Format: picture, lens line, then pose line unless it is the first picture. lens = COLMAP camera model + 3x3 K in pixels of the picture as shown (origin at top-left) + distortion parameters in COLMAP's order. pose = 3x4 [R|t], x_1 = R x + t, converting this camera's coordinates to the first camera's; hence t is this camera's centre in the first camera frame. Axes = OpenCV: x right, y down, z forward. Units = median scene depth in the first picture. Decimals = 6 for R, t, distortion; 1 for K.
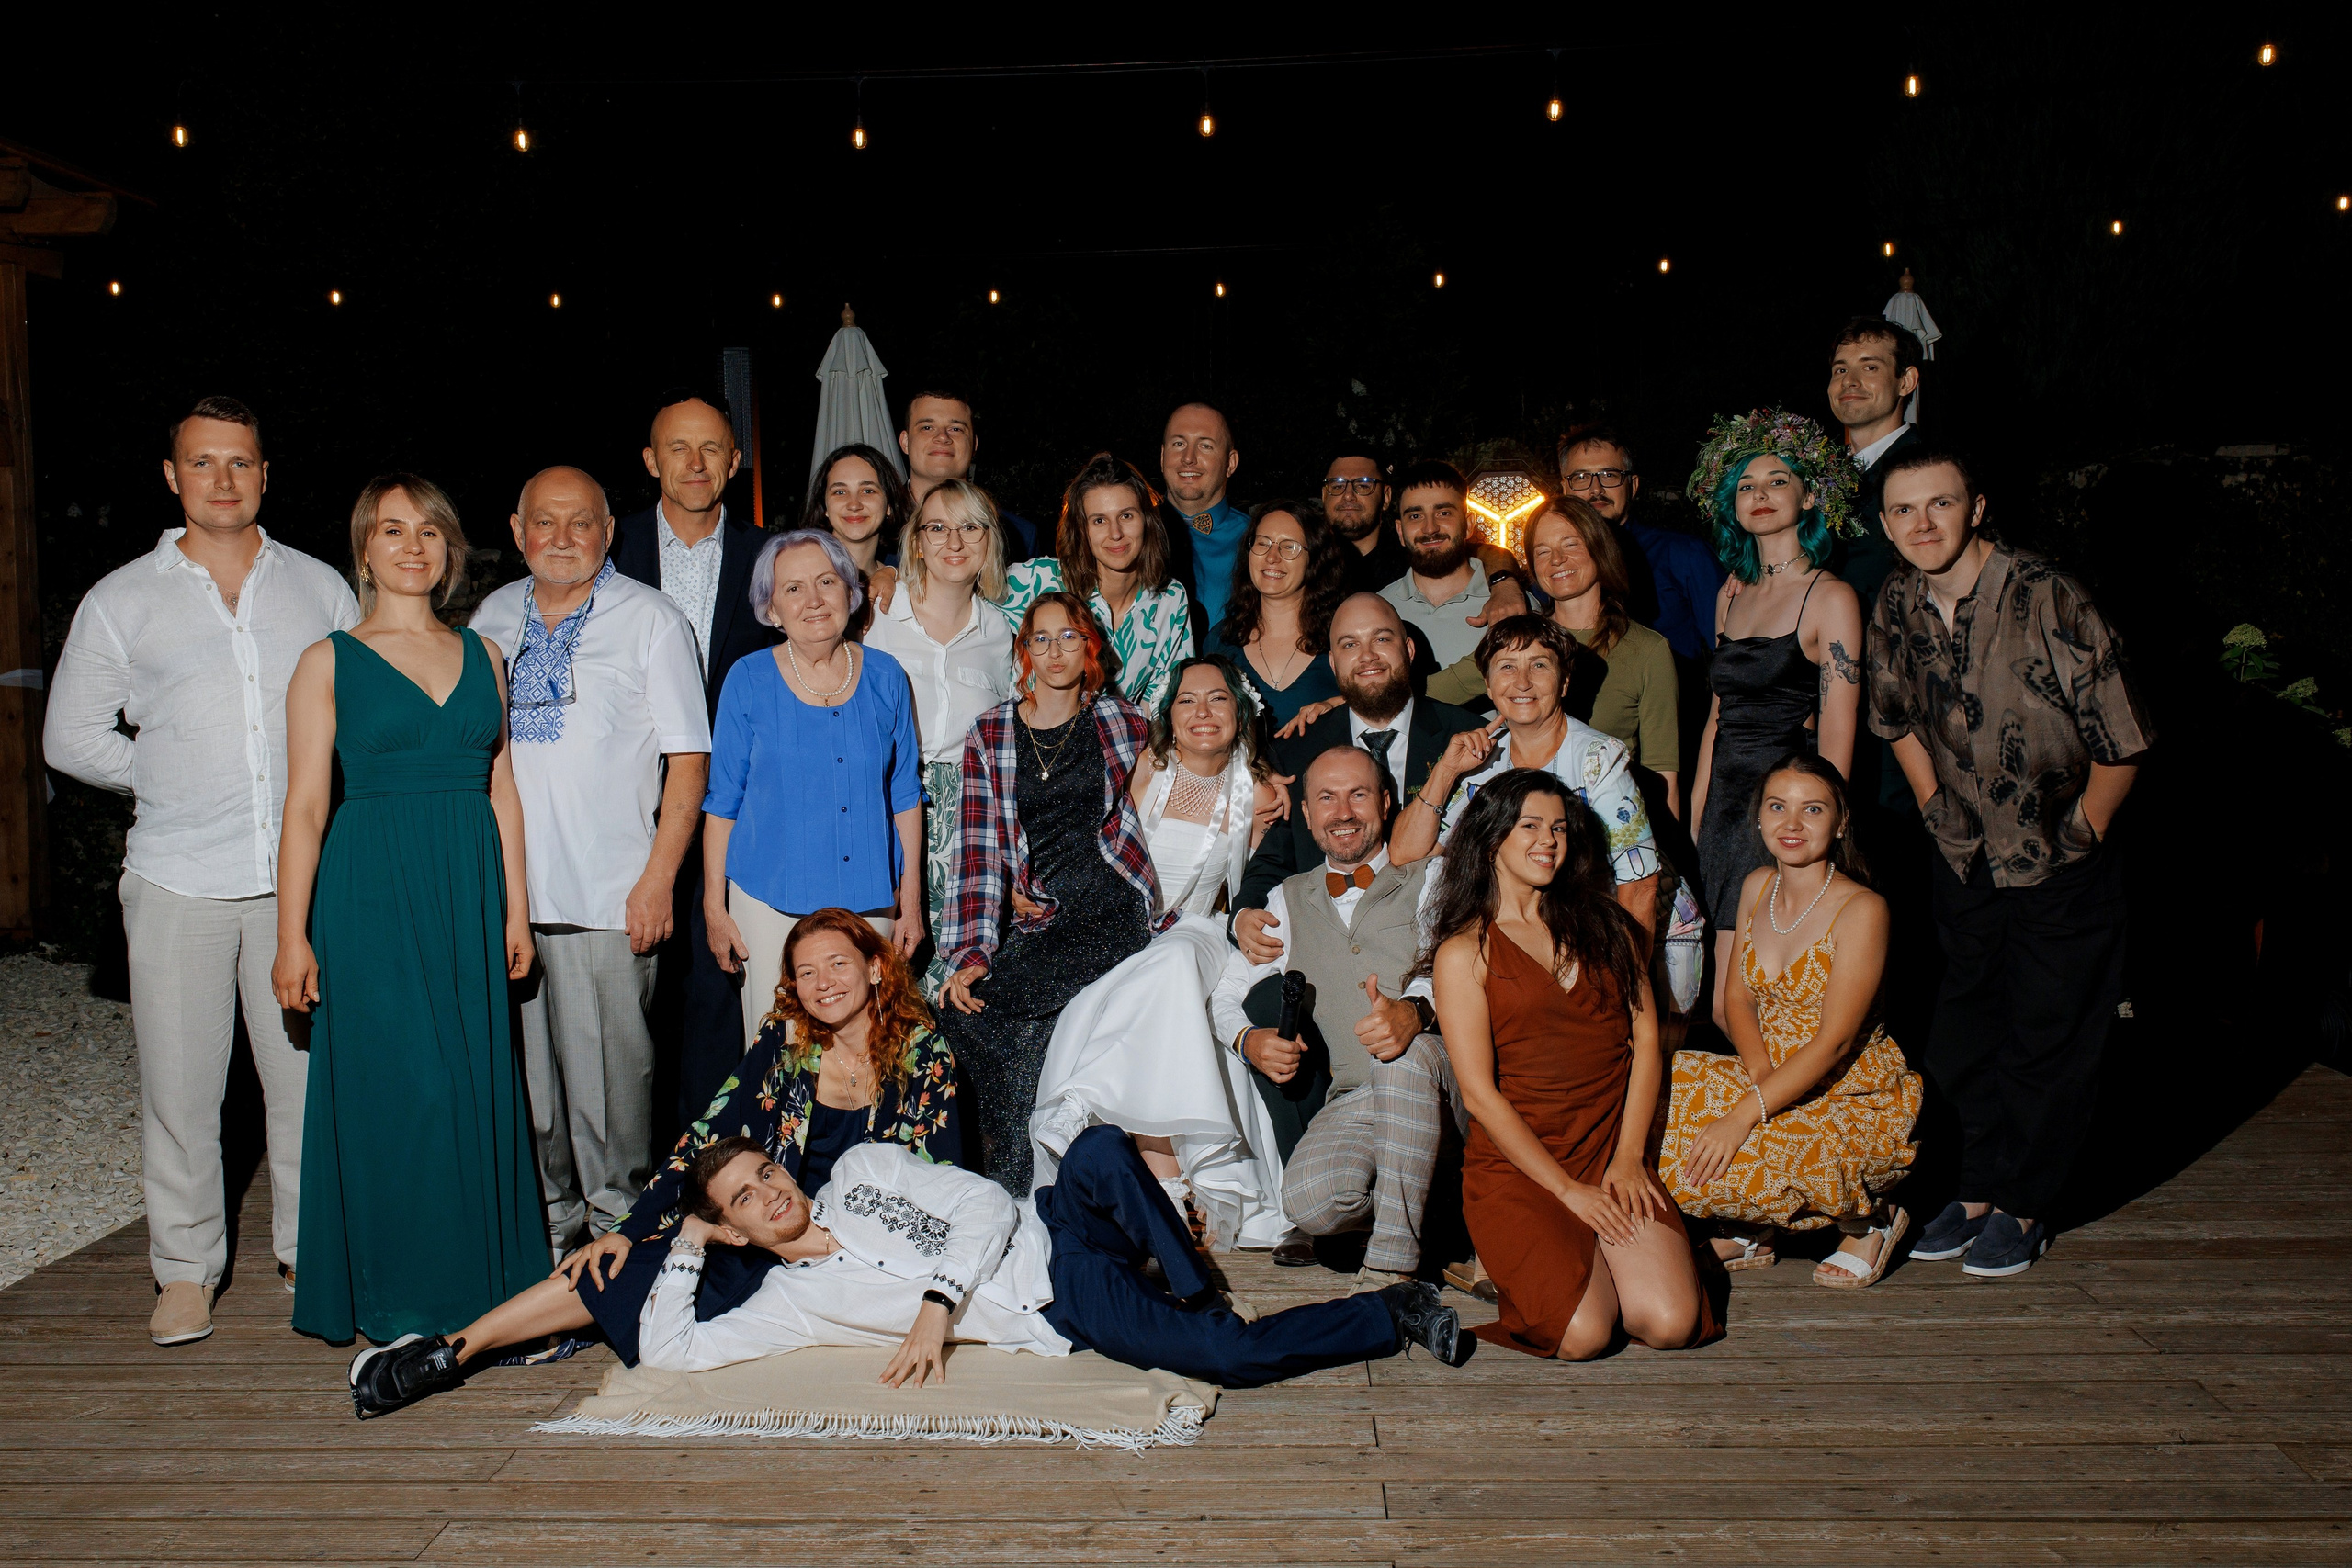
lens RADIAL K [[2310.1, 0, 1167.0], [0, 2310.1, 783.5], [0, 0, 1]] dist [-0.003722, 0.000000]
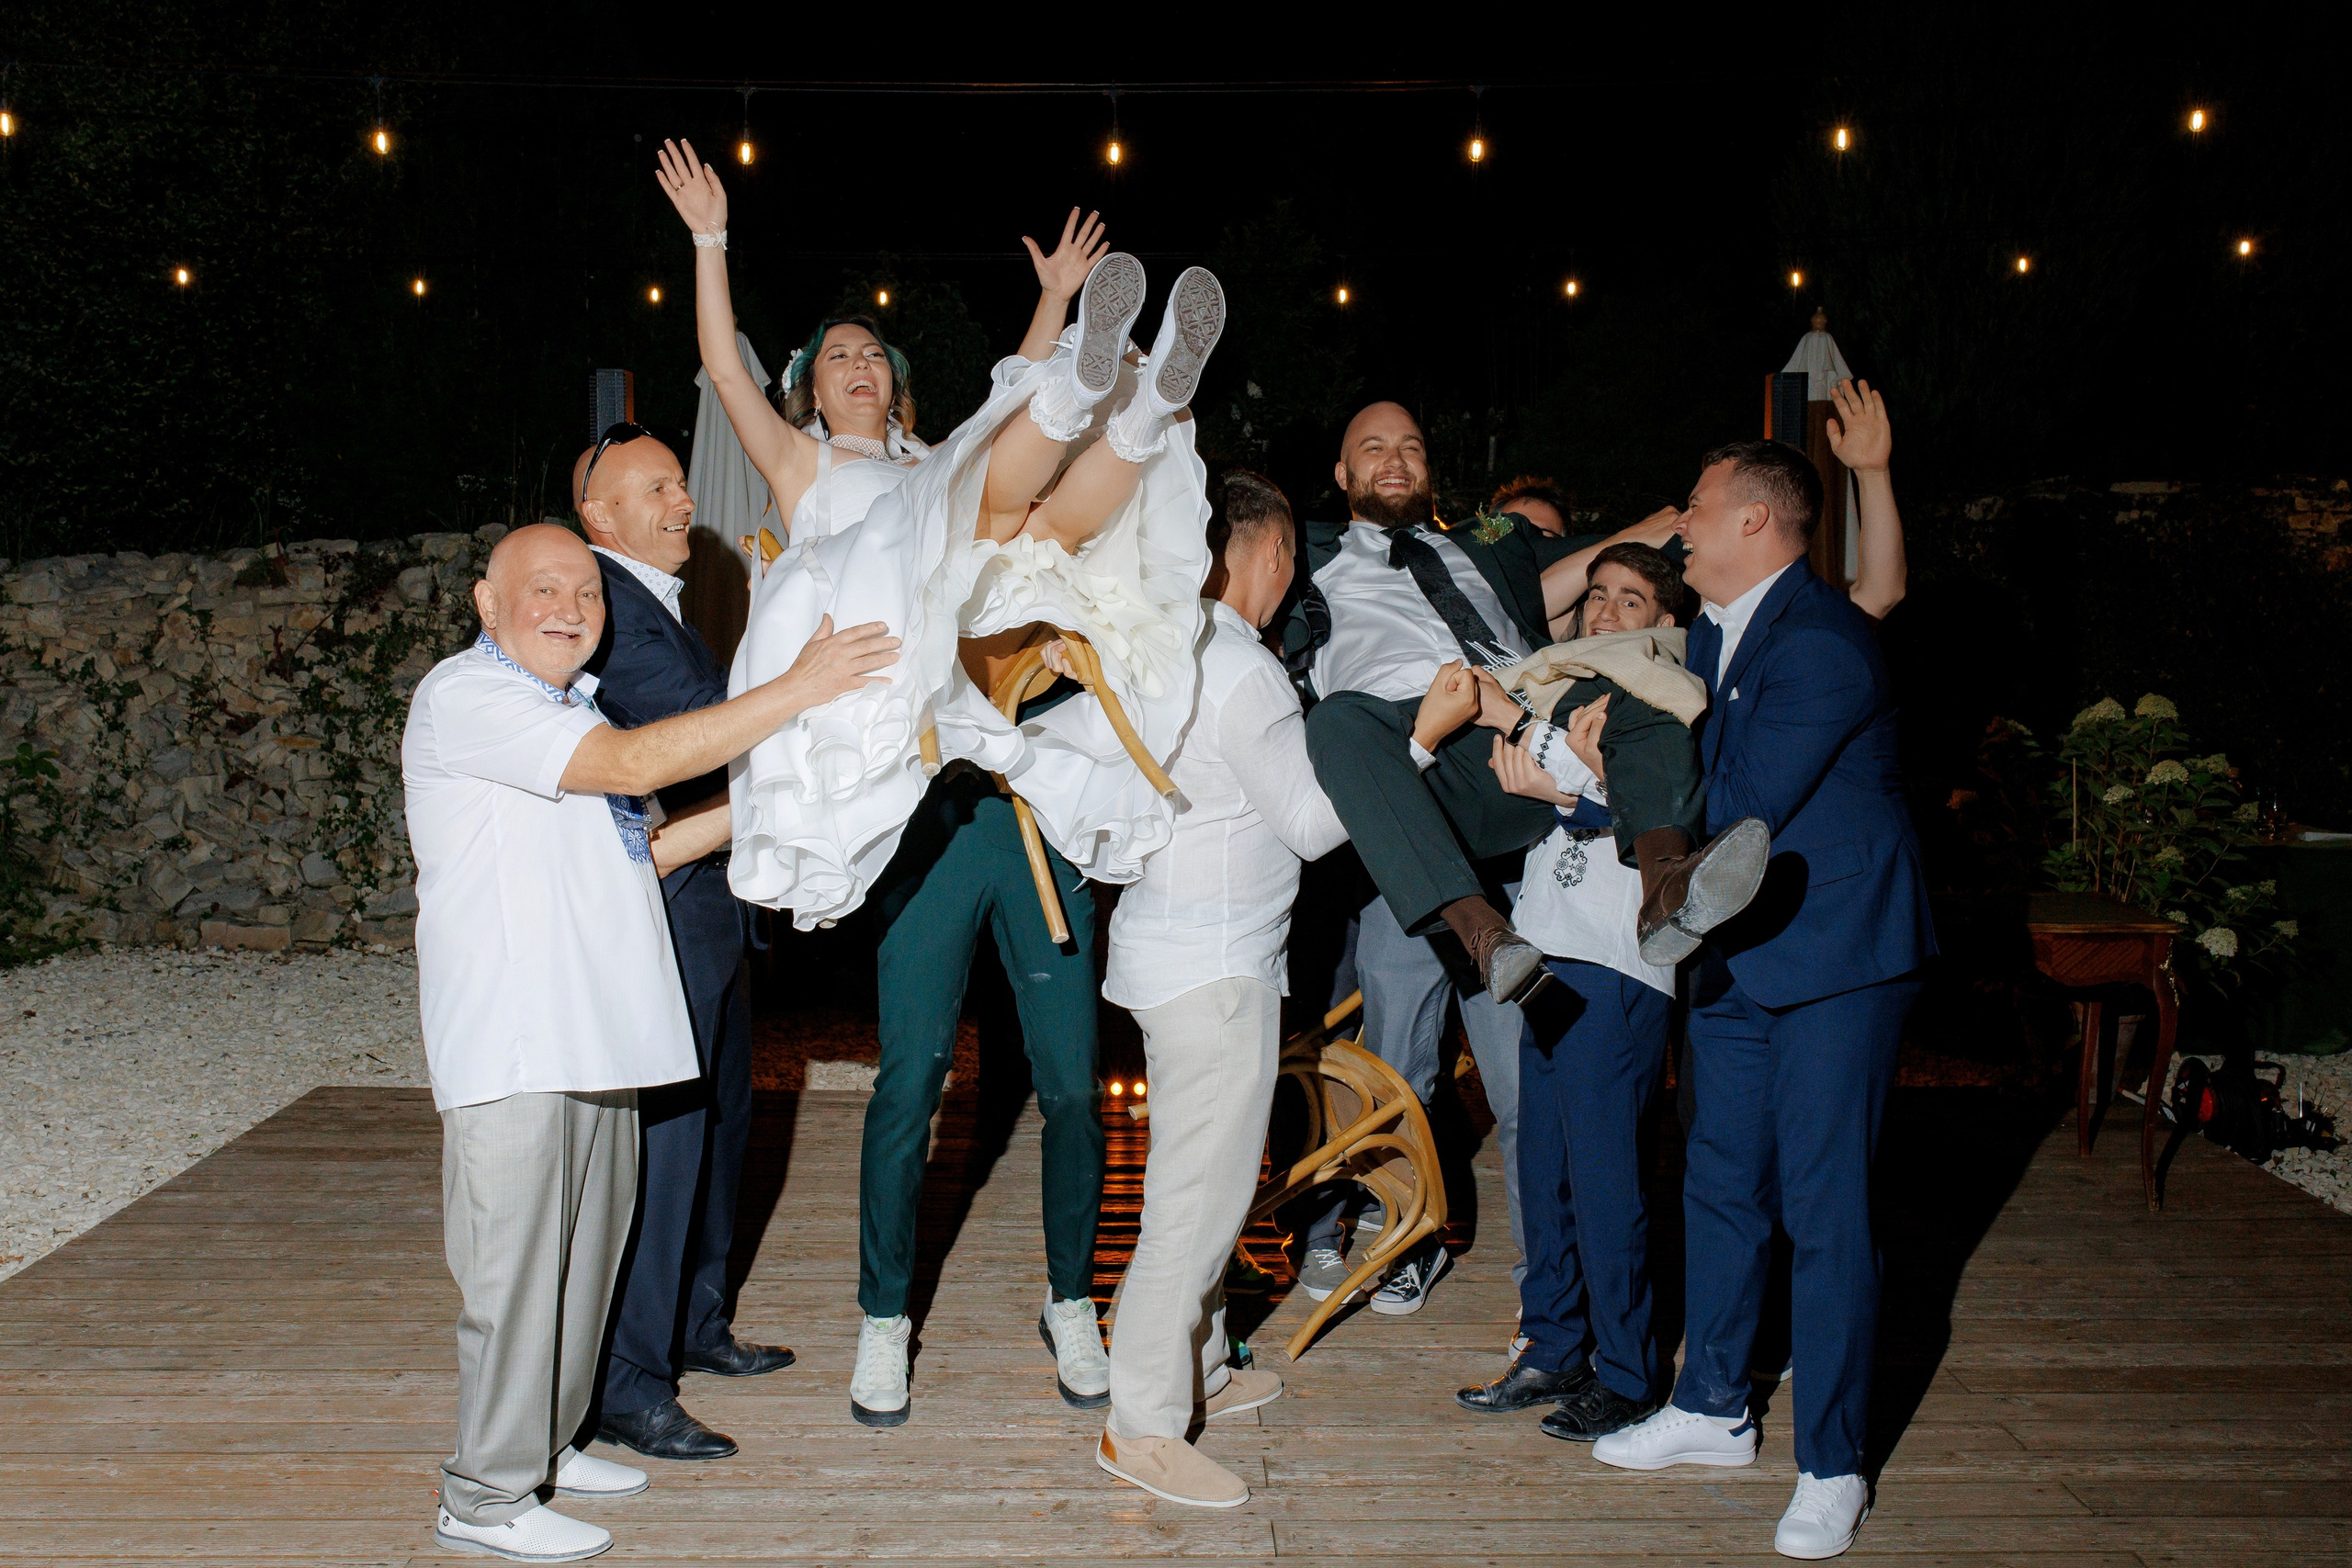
lens RADIAL K [[2310.1, 0, 1189.7], [0, 2310.1, 788.9], [0, 0, 1]] dist [-0.003722, 0.000000]
pose [[0.997830, 0.017977, 0.063344, -0.013004], [-0.019131, 0.999661, 0.017660, -0.071463], [-0.063005, -0.018834, 0.997835, 0.076141]]
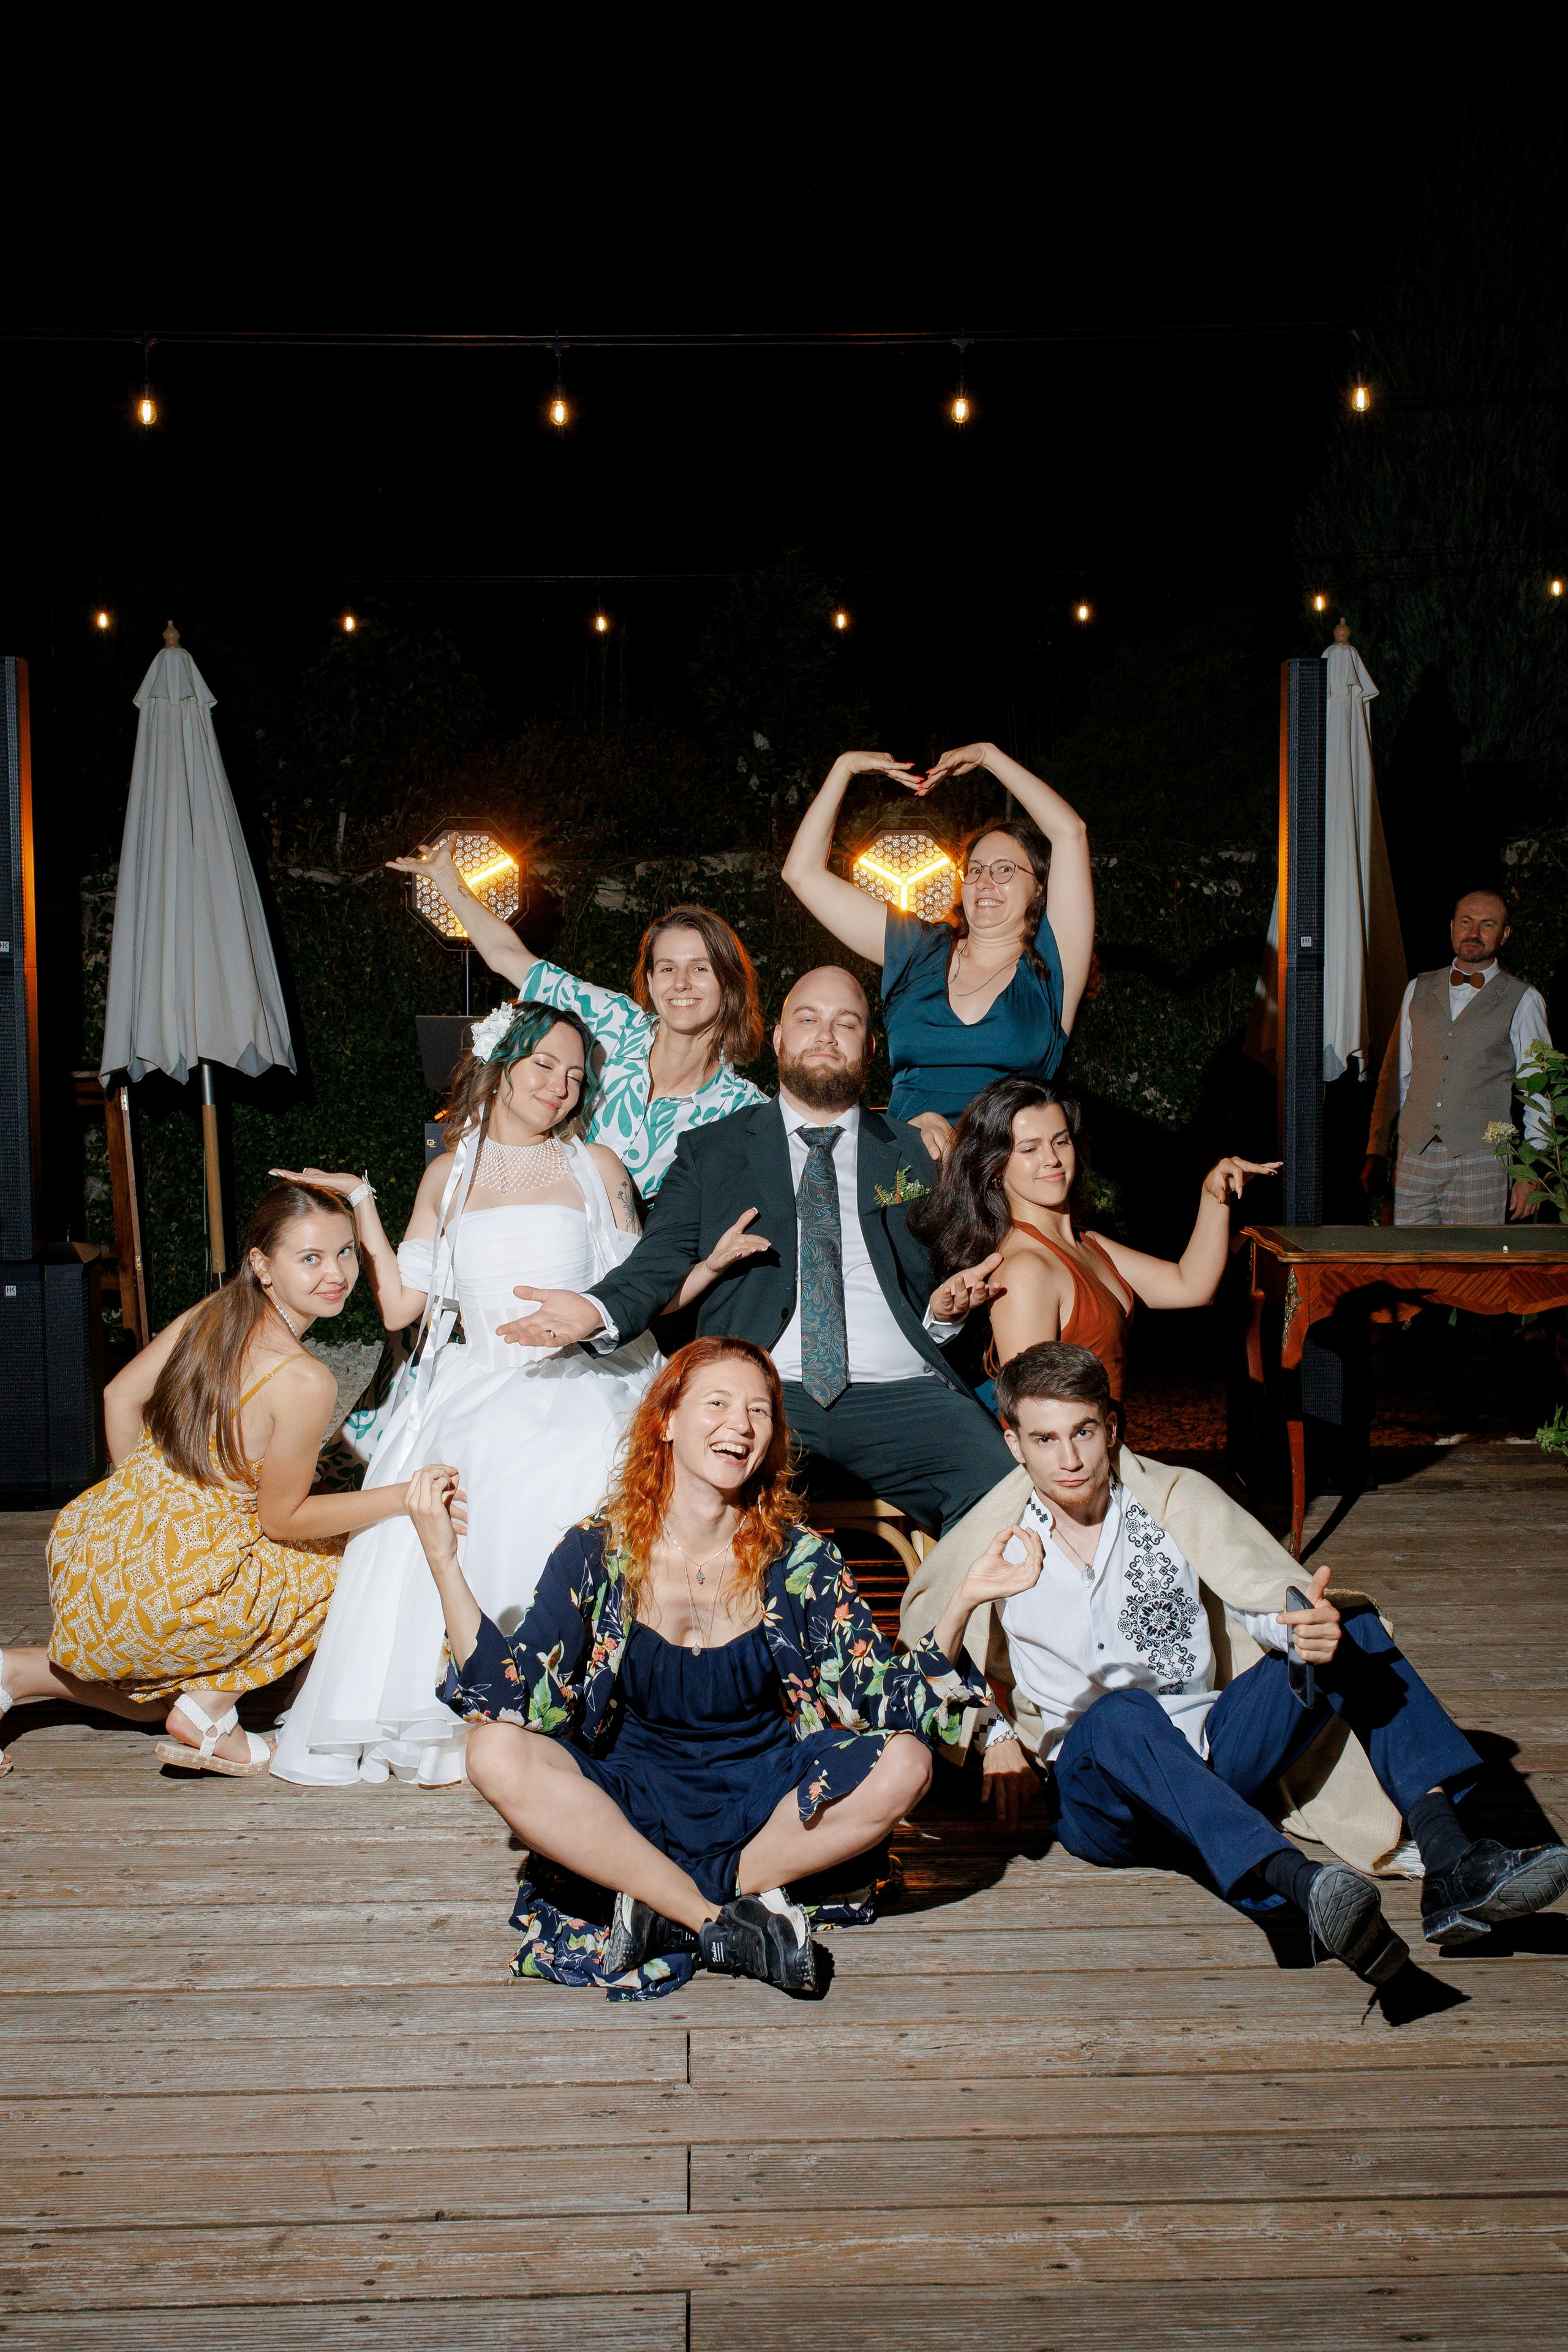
lens RADIAL K [[2310.4, 0, 796.2], [0, 2310.4, 1173.9], [0, 0, 1]] dist [-0.003722, 0.000000]
pose [[0.995835, 0.010587, 0.090554, 0.053685], [-0.011568, 0.999880, 0.010313, -0.021115], [-0.090434, -0.011318, 0.995838, 0.237751]]
